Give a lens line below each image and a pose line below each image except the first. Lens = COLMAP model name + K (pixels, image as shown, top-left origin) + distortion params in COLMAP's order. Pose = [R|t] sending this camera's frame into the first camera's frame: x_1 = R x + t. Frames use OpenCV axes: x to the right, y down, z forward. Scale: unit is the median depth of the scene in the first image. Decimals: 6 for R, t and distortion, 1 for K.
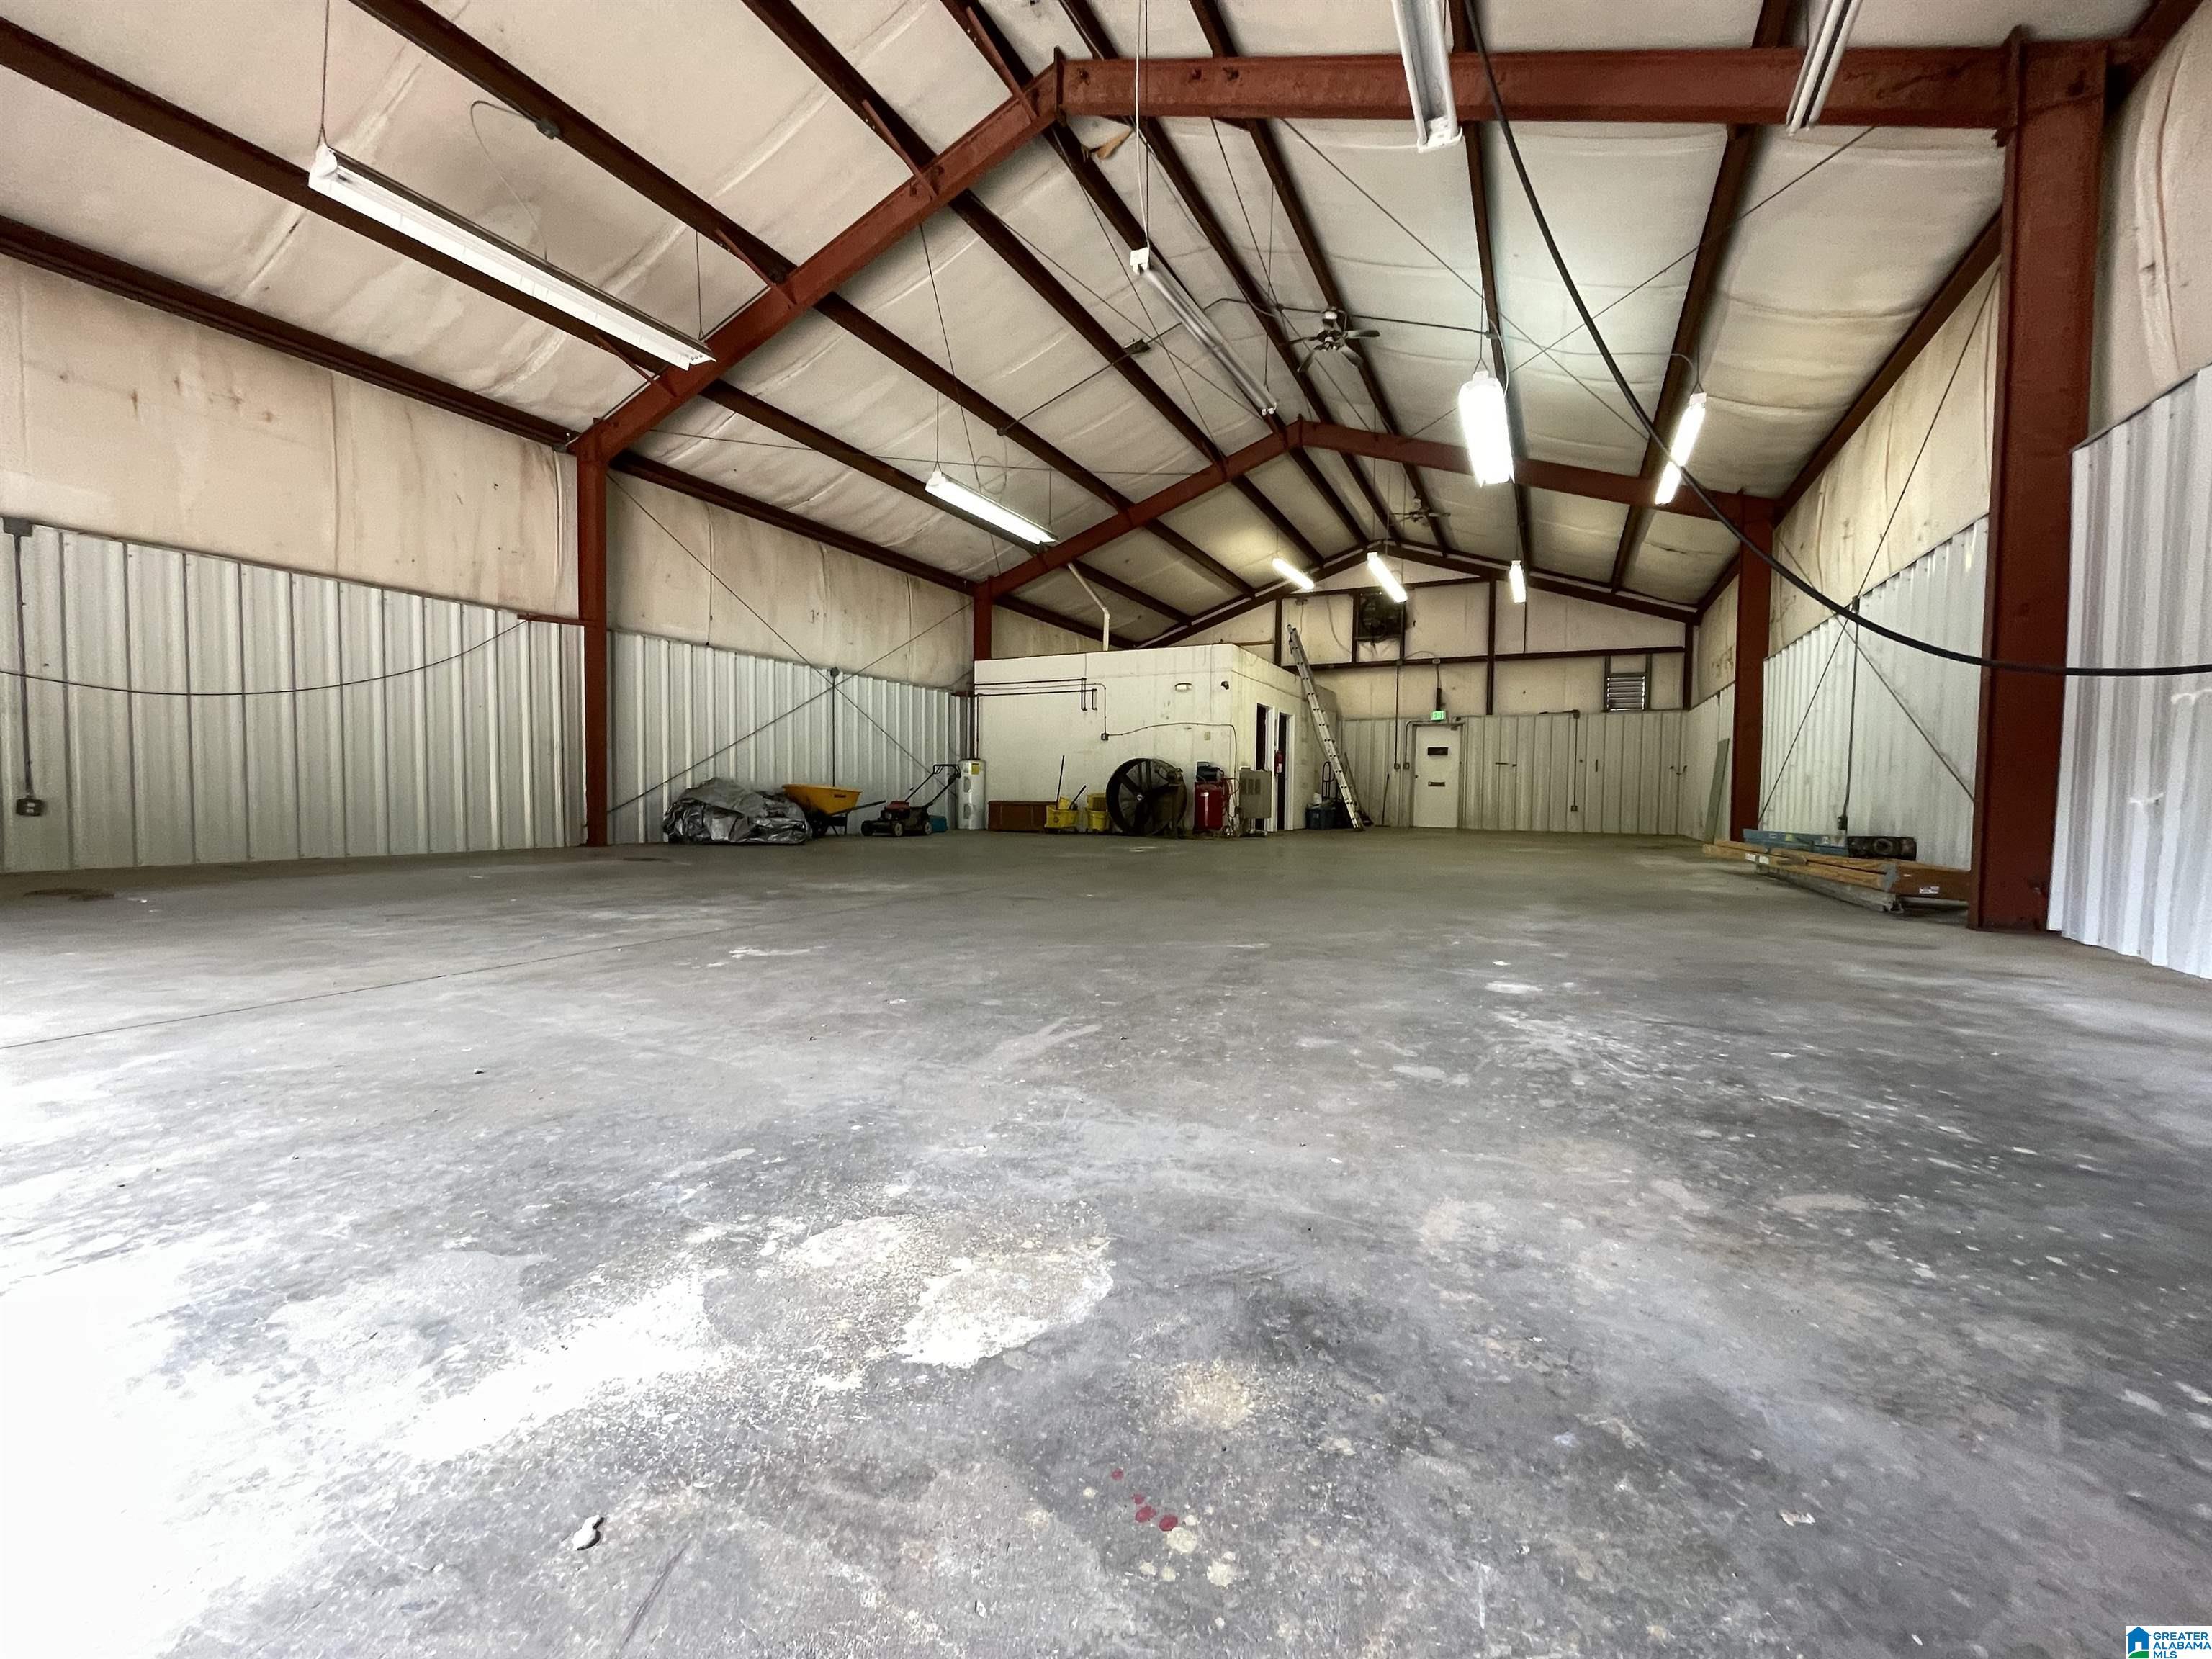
lens RADIAL K [[893.4, 0, 1118.3], [0, 893.4, 834.2], [0, 0, 1]] dist [-0.003371, 0.000538]
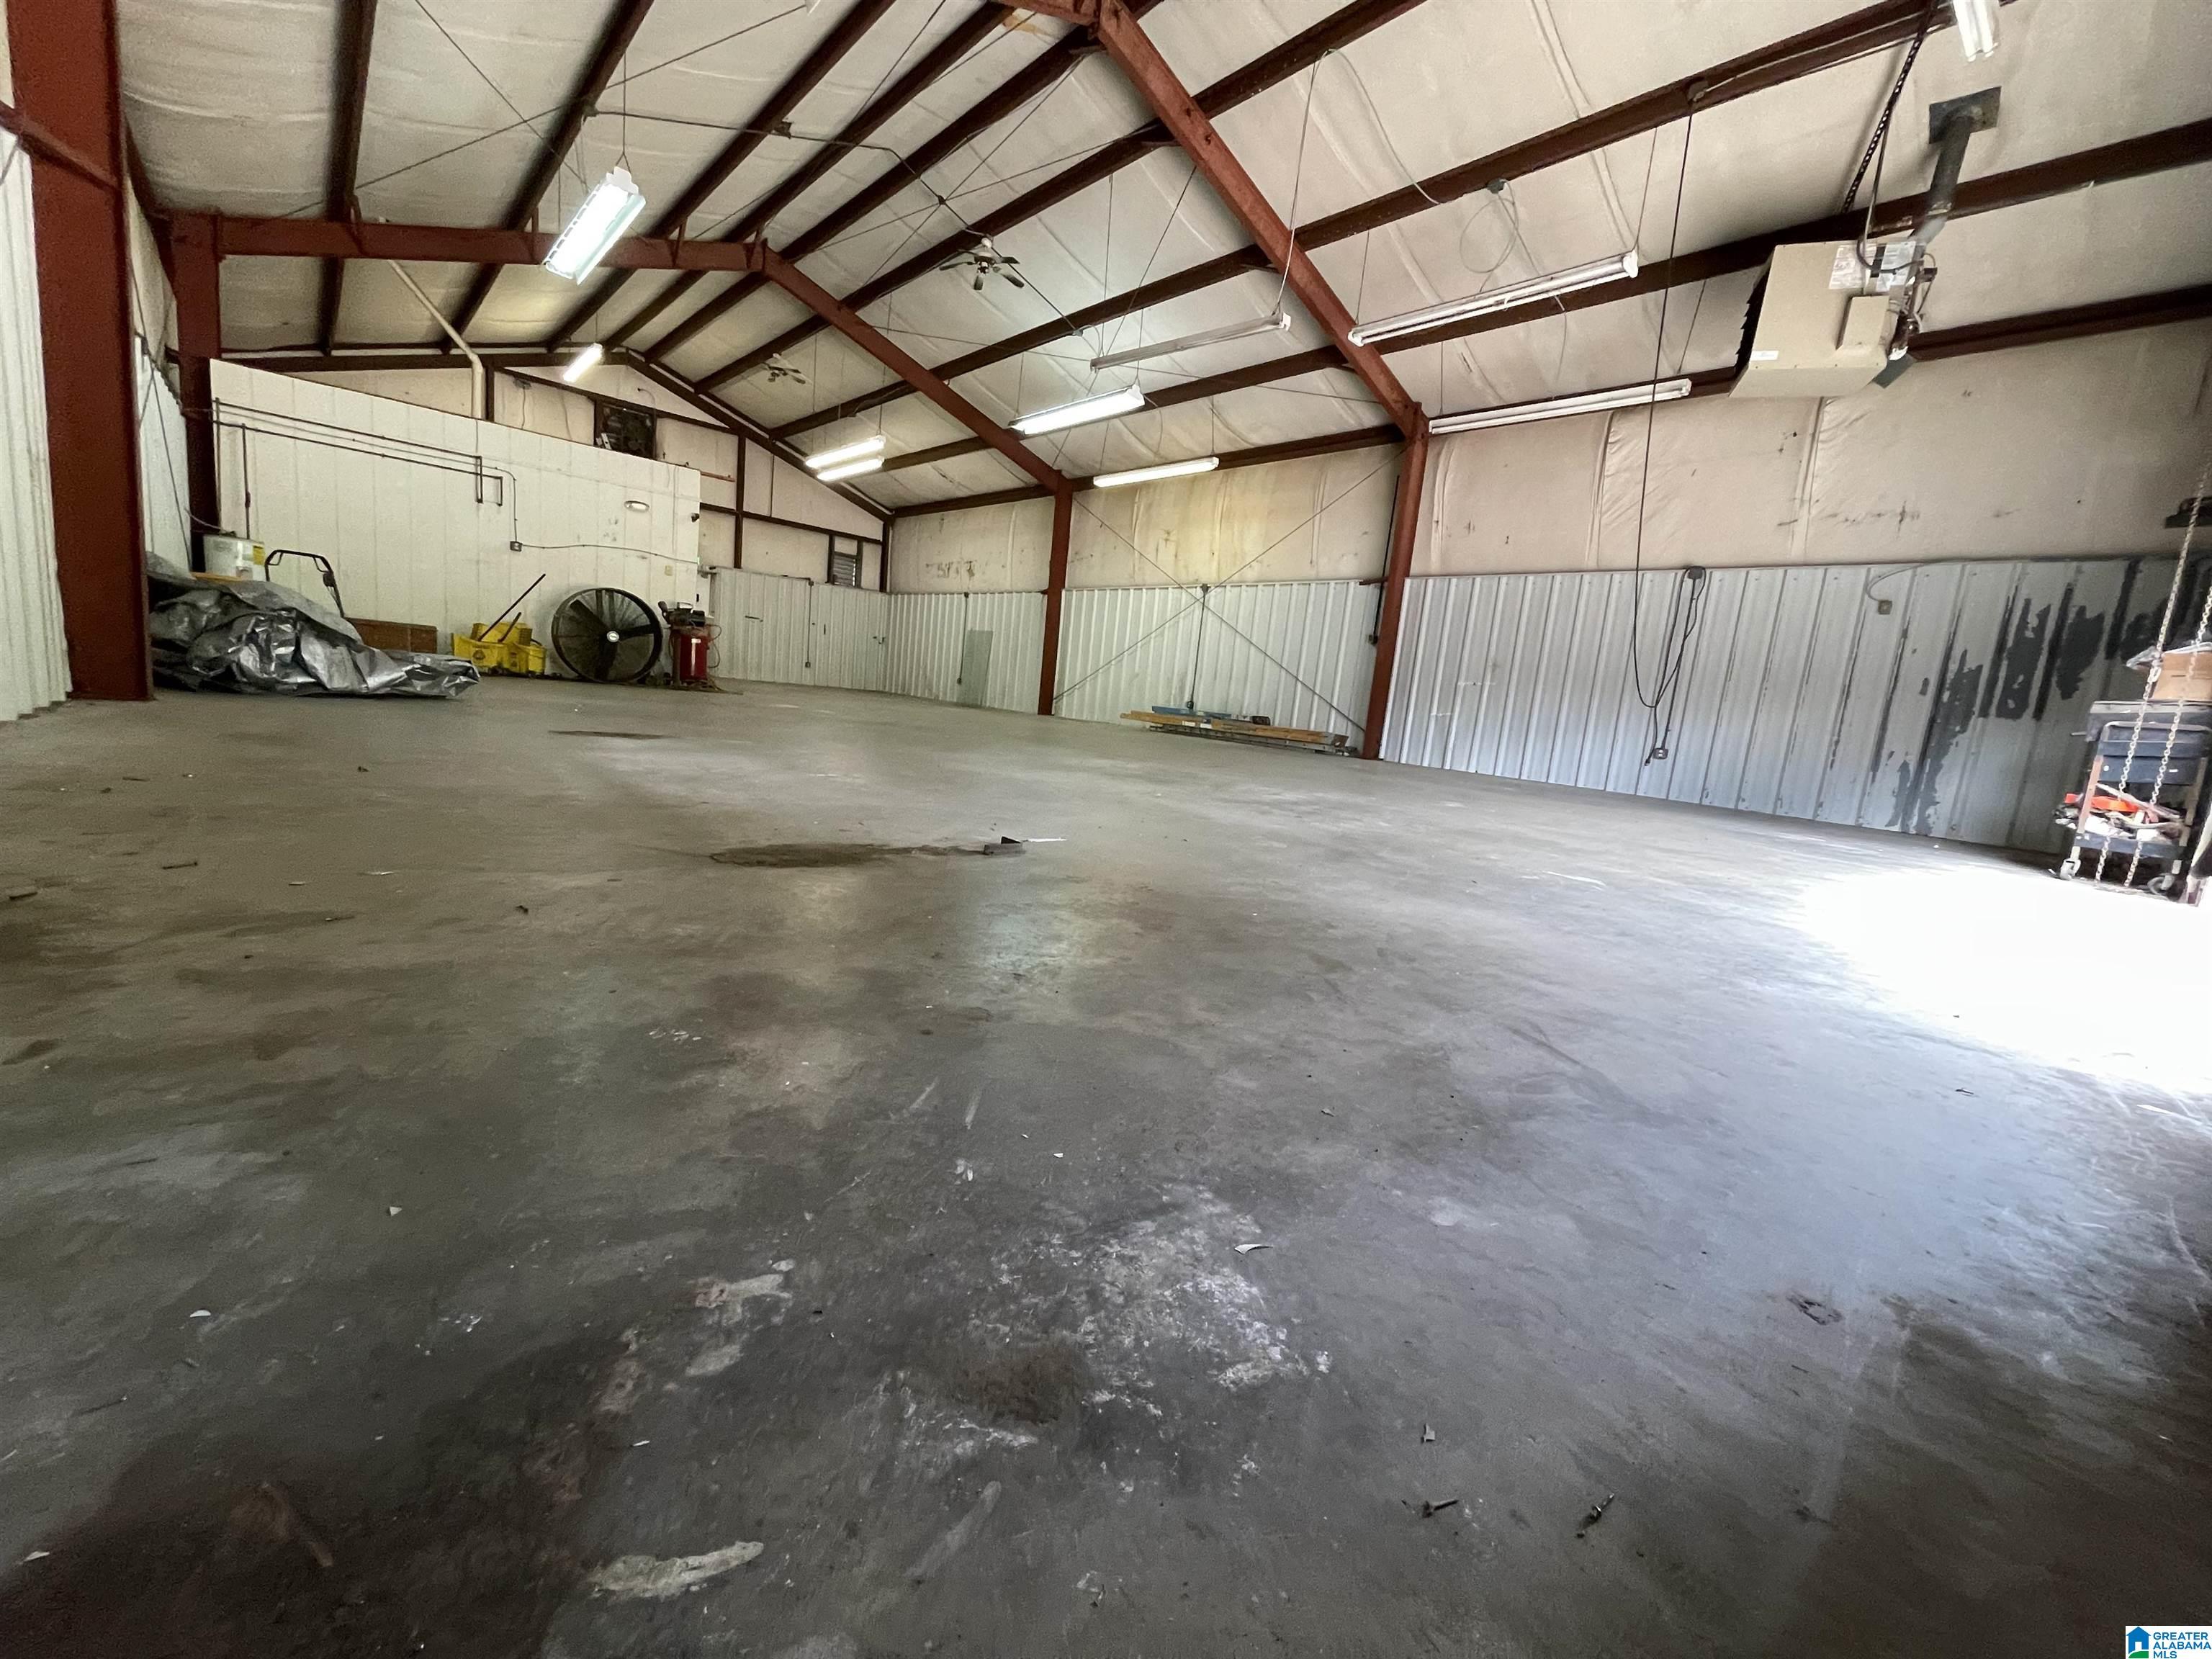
lens RADIAL K [[893.4, 0, 1113.5], [0, 893.4, 828.4], [0, 0, 1]] dist [-0.003371, 0.000538]
pose [[0.381198, -0.113029, 0.917558, -0.444170], [-0.054909, 0.987978, 0.144515, -0.007703], [-0.922862, -0.105471, 0.370409, 0.182691]]
